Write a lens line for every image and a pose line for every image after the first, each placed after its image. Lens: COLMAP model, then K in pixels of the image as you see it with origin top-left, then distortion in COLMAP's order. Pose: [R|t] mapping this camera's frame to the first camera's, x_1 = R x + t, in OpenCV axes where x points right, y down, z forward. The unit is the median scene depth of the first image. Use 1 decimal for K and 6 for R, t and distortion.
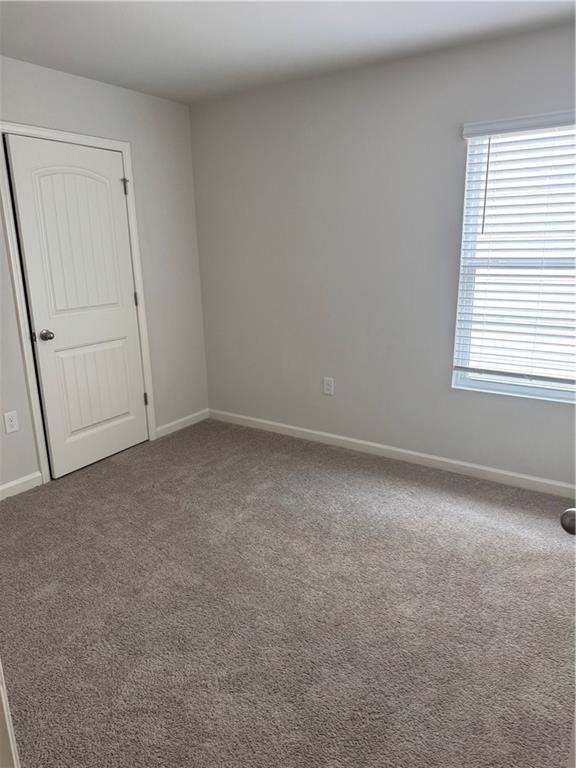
lens RADIAL K [[526.7, 0, 288.0], [0, 526.7, 384.0], [0, 0, 1]] dist [0.120976, -0.186011]
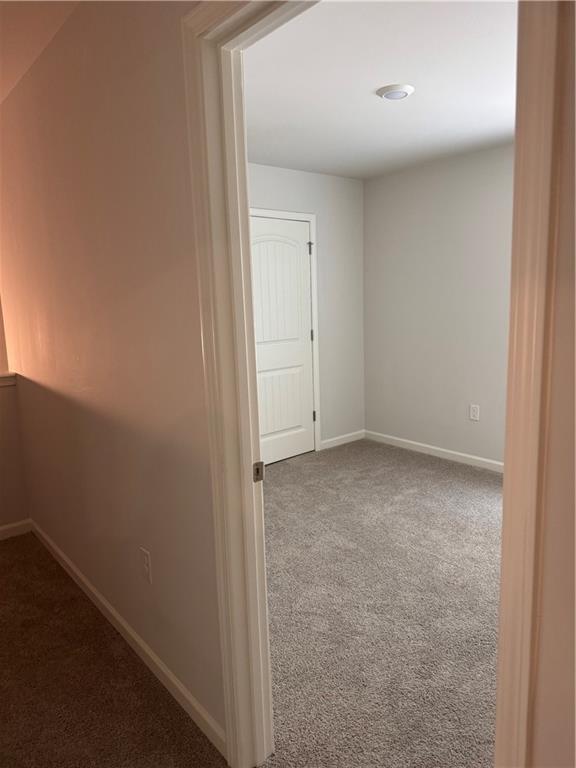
lens RADIAL K [[526.7, 0, 288.0], [0, 526.7, 384.0], [0, 0, 1]] dist [0.120976, -0.186011]
pose [[0.956129, 0.034756, -0.290876, 0.031501], [-0.058291, 0.995654, -0.072636, 0.060056], [0.287087, 0.086404, 0.954000, -0.233737]]
